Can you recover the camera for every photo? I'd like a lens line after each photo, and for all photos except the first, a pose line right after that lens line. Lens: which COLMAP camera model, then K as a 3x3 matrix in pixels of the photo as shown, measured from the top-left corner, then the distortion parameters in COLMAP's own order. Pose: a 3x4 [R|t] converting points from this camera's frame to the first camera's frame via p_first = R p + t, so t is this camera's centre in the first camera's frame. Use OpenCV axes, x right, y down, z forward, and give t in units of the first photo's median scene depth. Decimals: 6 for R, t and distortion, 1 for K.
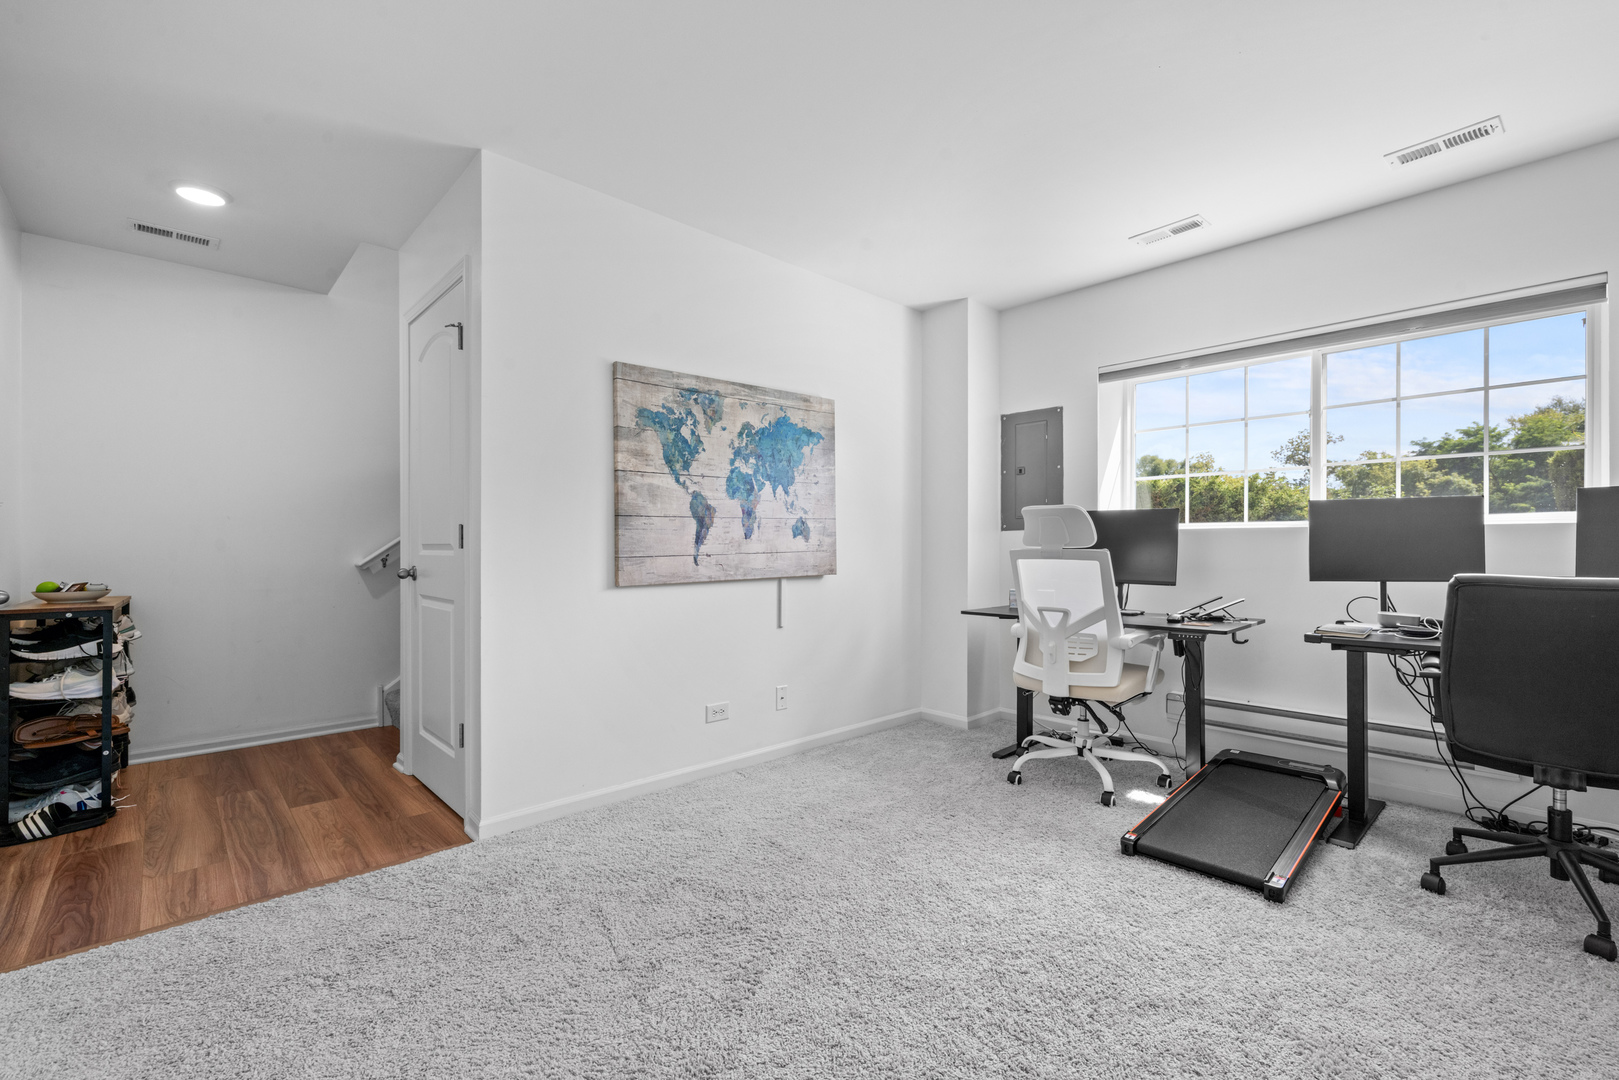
lens RADIAL K [[672.3, 0, 814.8], [0, 672.3, 543.2], [0, 0, 1]] dist [-0.000442, 0.000071]
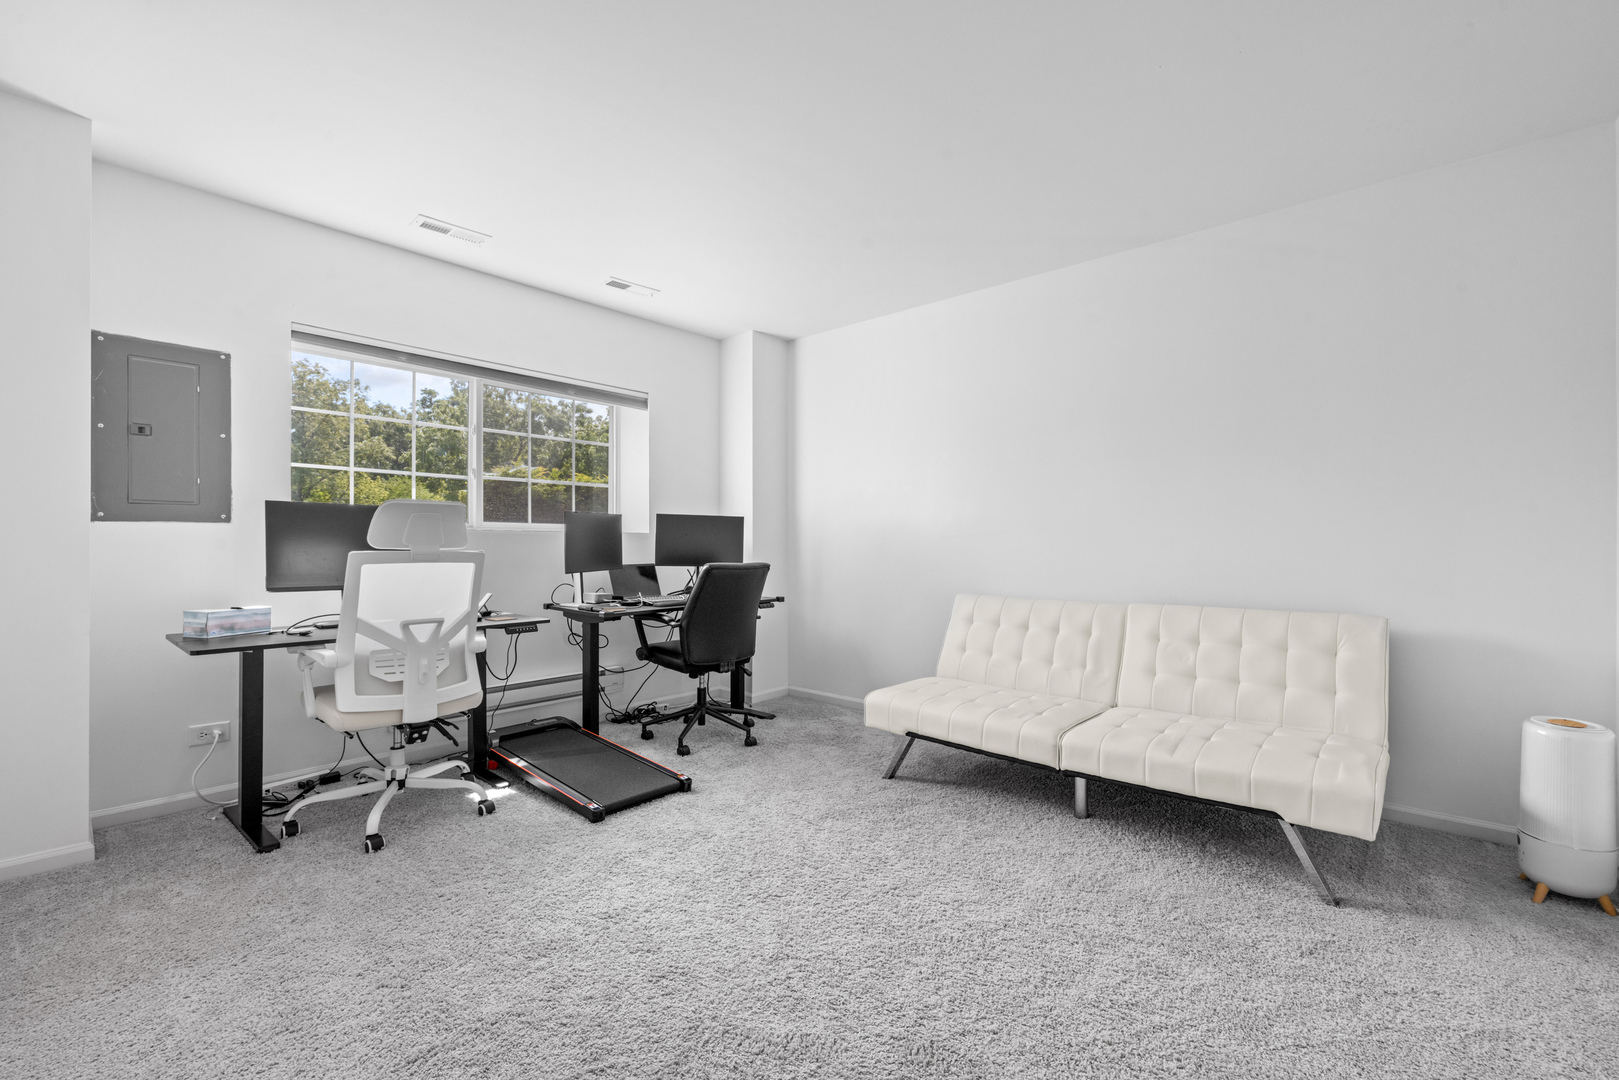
lens RADIAL K [[672.3, 0, 814.8], [0, 672.3, 543.2], [0, 0, 1]] dist [-0.000442, 0.000071]
pose [[-0.065121, 0.002045, 0.997875, -0.556452], [-0.005948, 0.999979, -0.002437, -0.001217], [-0.997860, -0.006094, -0.065107, 0.584028]]
